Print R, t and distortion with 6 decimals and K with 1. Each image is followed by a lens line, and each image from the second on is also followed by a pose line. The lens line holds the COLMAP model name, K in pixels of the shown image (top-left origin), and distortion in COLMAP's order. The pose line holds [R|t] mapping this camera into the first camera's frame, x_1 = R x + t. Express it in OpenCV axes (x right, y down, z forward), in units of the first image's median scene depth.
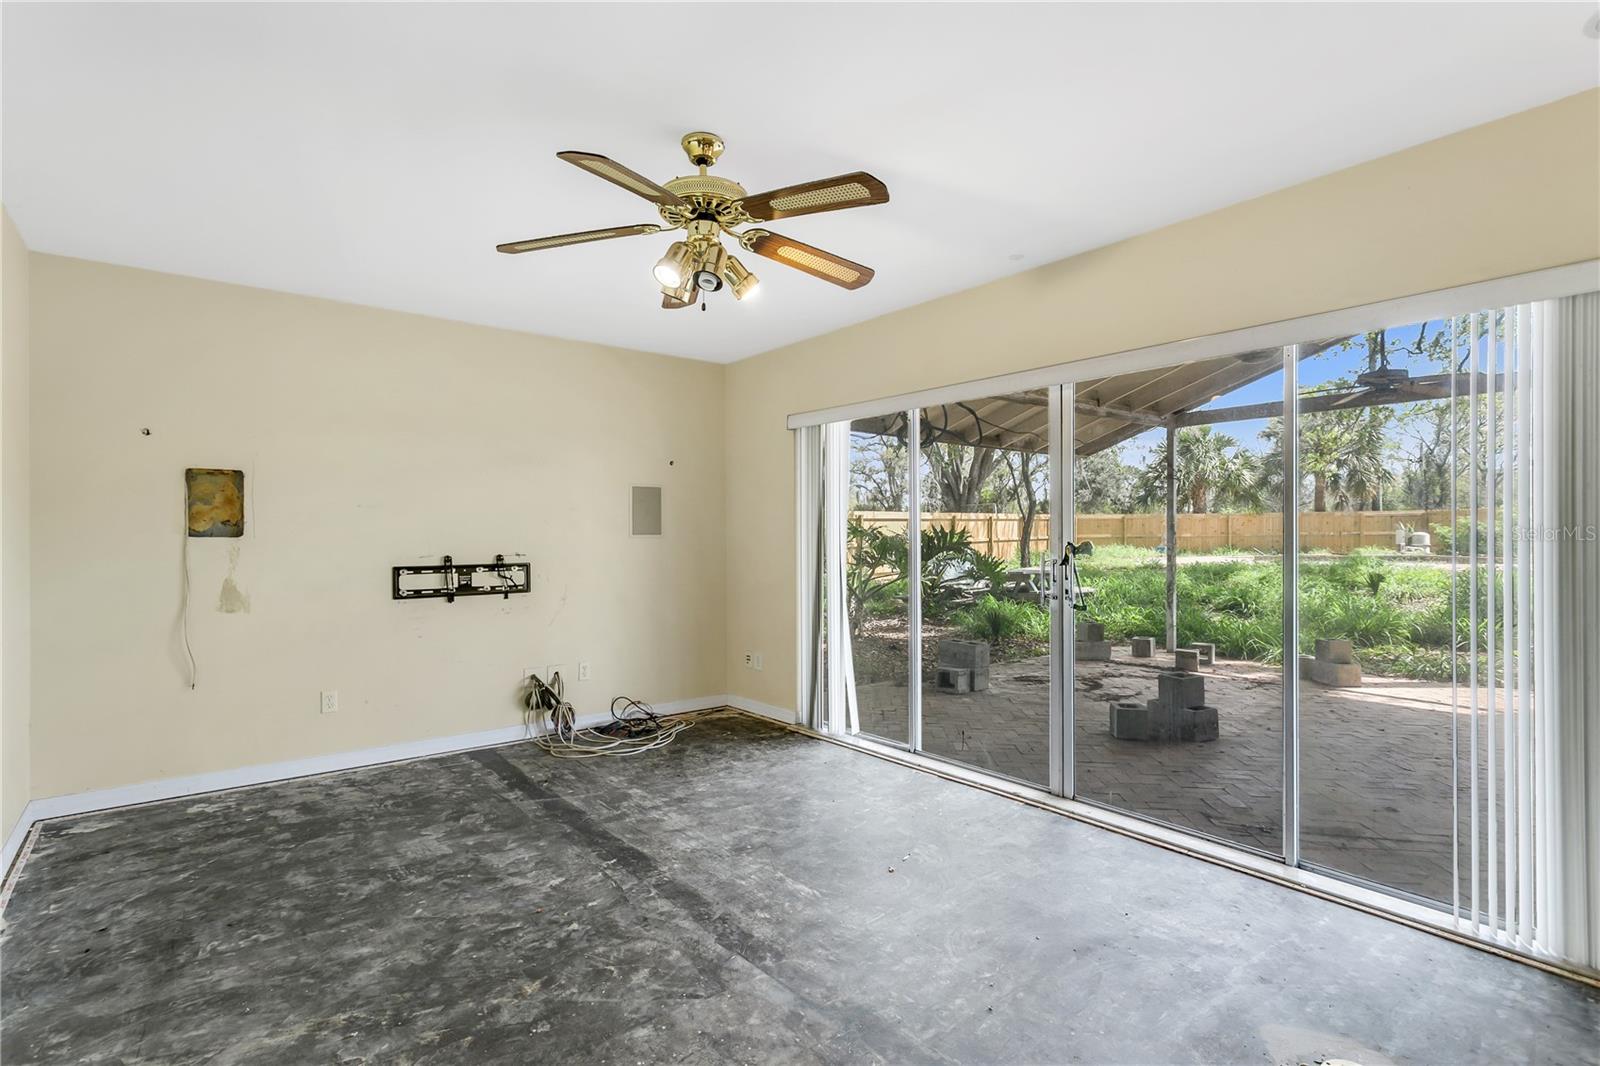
lens RADIAL K [[765.5, 0, 779.5], [0, 765.5, 534.4], [0, 0, 1]] dist [0.000545, -0.000566]
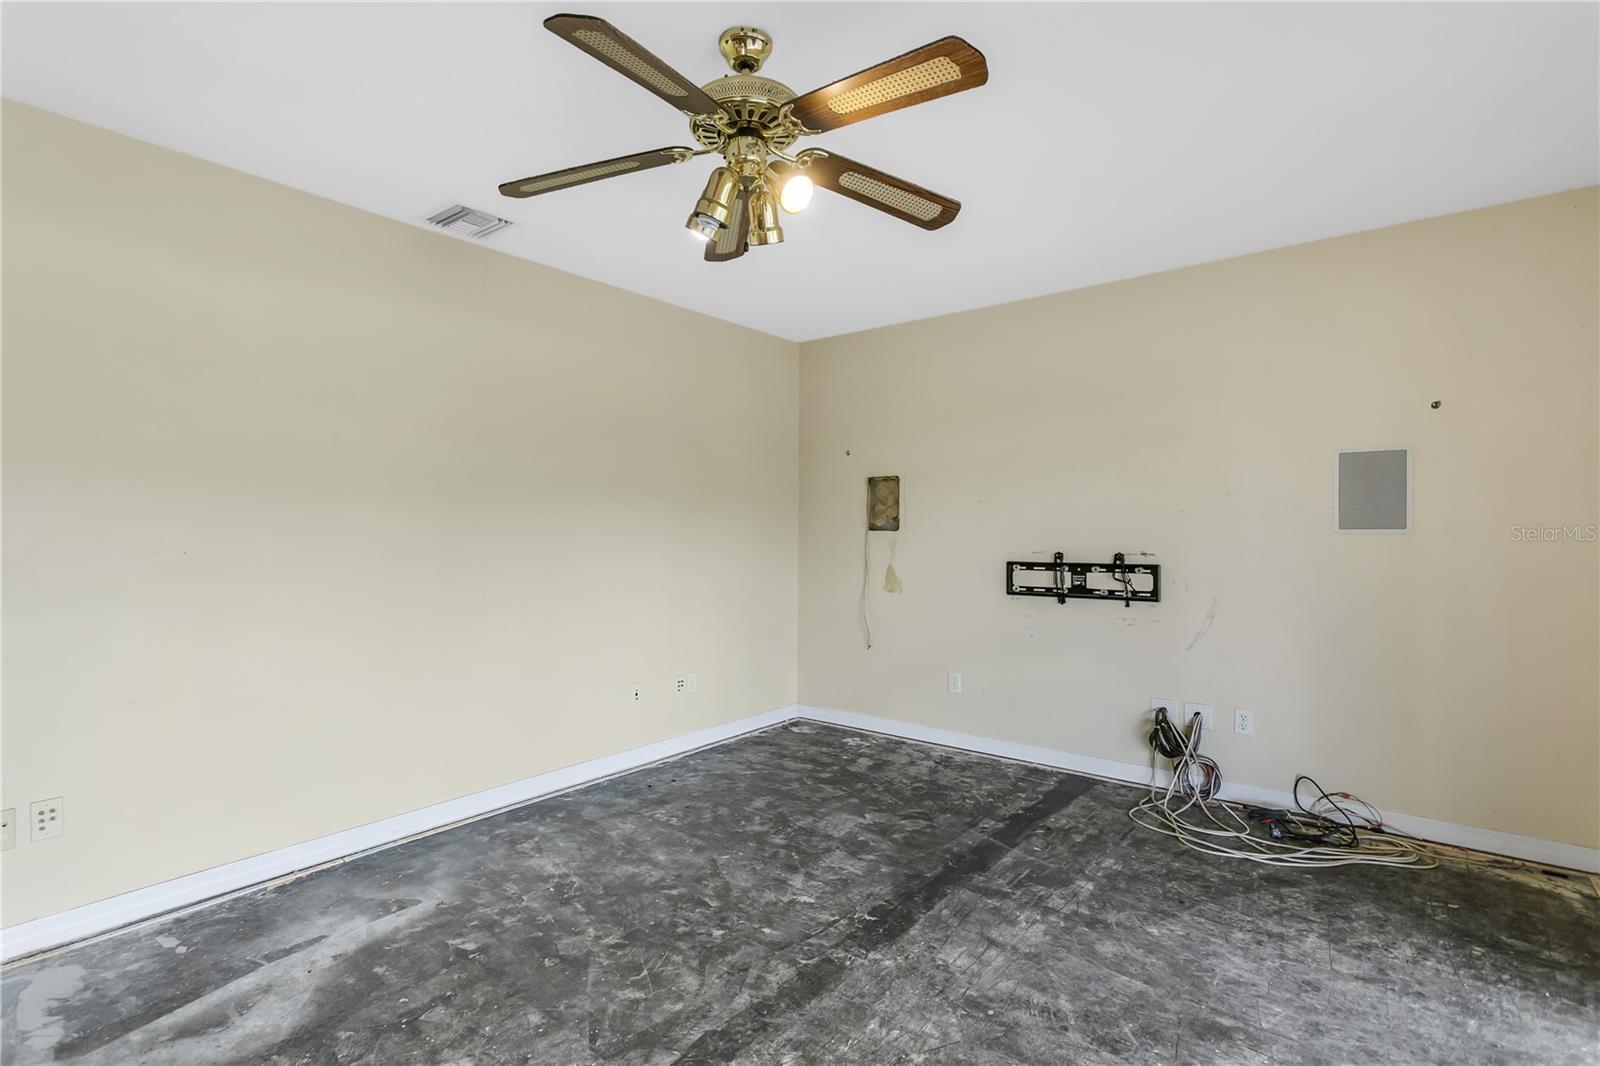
lens RADIAL K [[765.2, 0, 770.6], [0, 765.2, 529.1], [0, 0, 1]] dist [0.002514, 0.001002]
pose [[0.217468, 0.000934, -0.976067, 0.443268], [0.000712, 0.999999, 0.001116, -0.000831], [0.976067, -0.000937, 0.217468, 0.544643]]
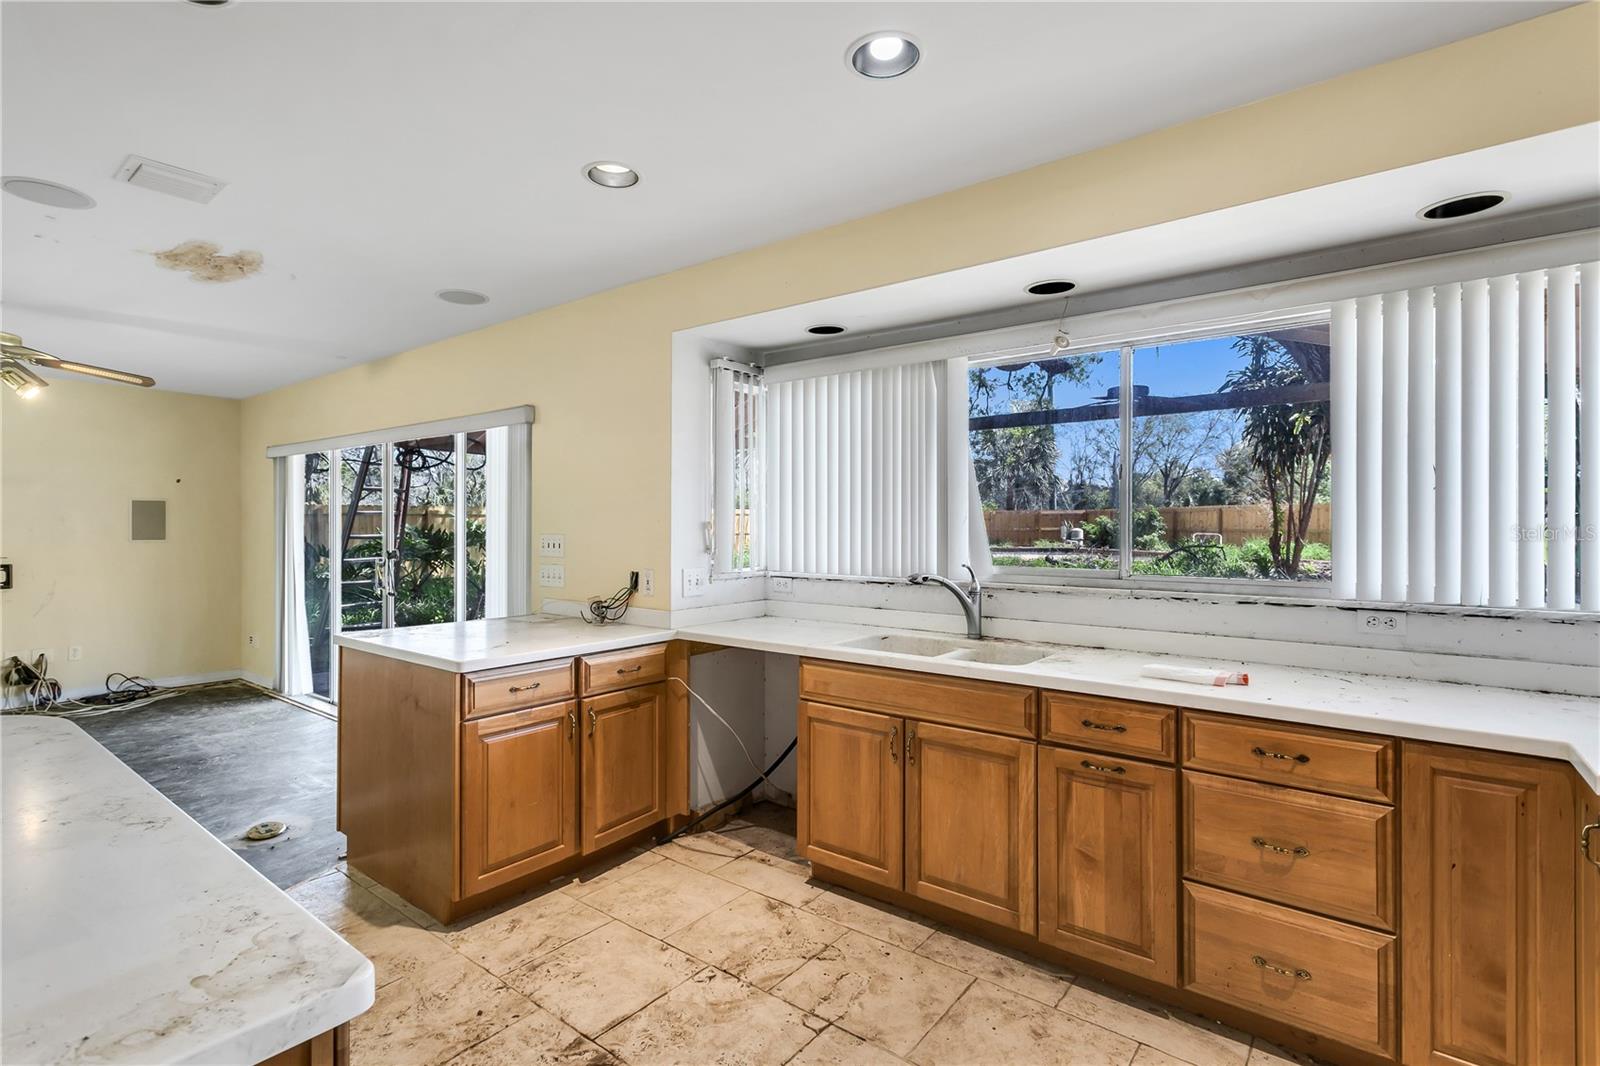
lens RADIAL K [[765.2, 0, 770.6], [0, 765.2, 529.1], [0, 0, 1]] dist [0.002514, 0.001002]
pose [[0.975482, 0.004710, 0.220028, 0.718461], [-0.006100, 0.999966, 0.005637, -0.040842], [-0.219994, -0.006841, 0.975477, -0.557176]]
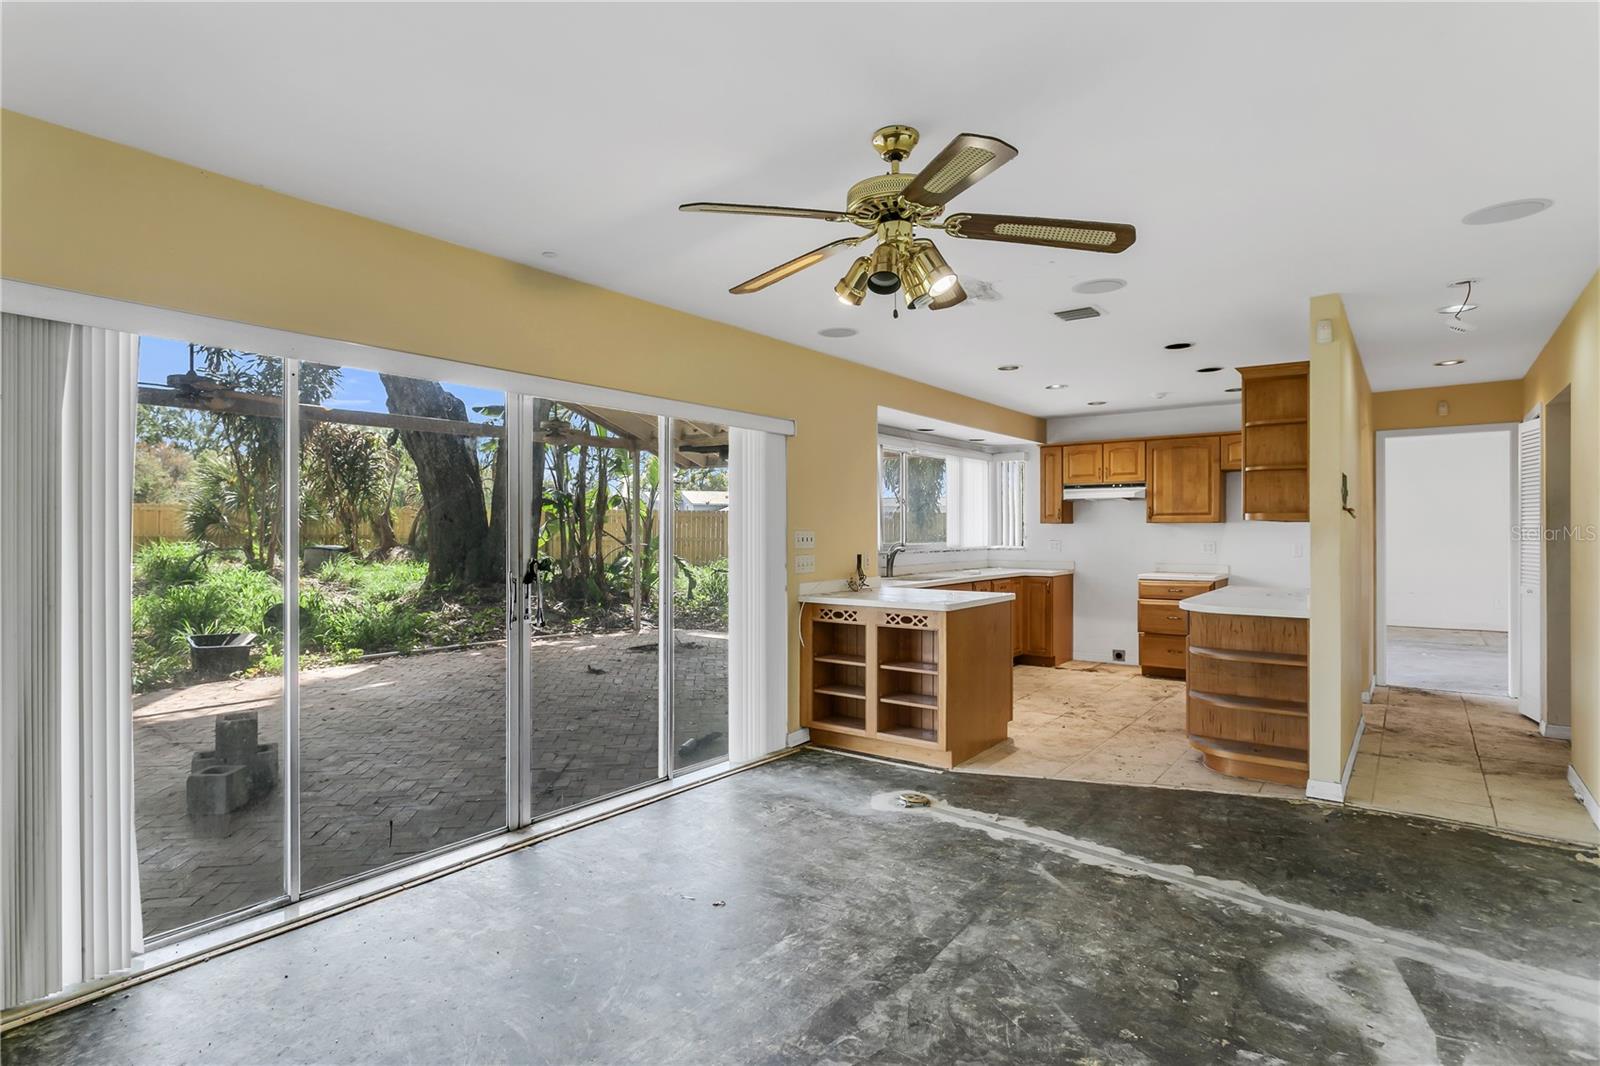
lens RADIAL K [[825.6, 0, 772.2], [0, 825.6, 529.9], [0, 0, 1]] dist [0.002090, 0.000429]
pose [[-0.241321, 0.004320, 0.970436, -0.655400], [-0.000251, 0.999990, -0.004514, -0.019732], [-0.970445, -0.001333, -0.241317, 0.885646]]
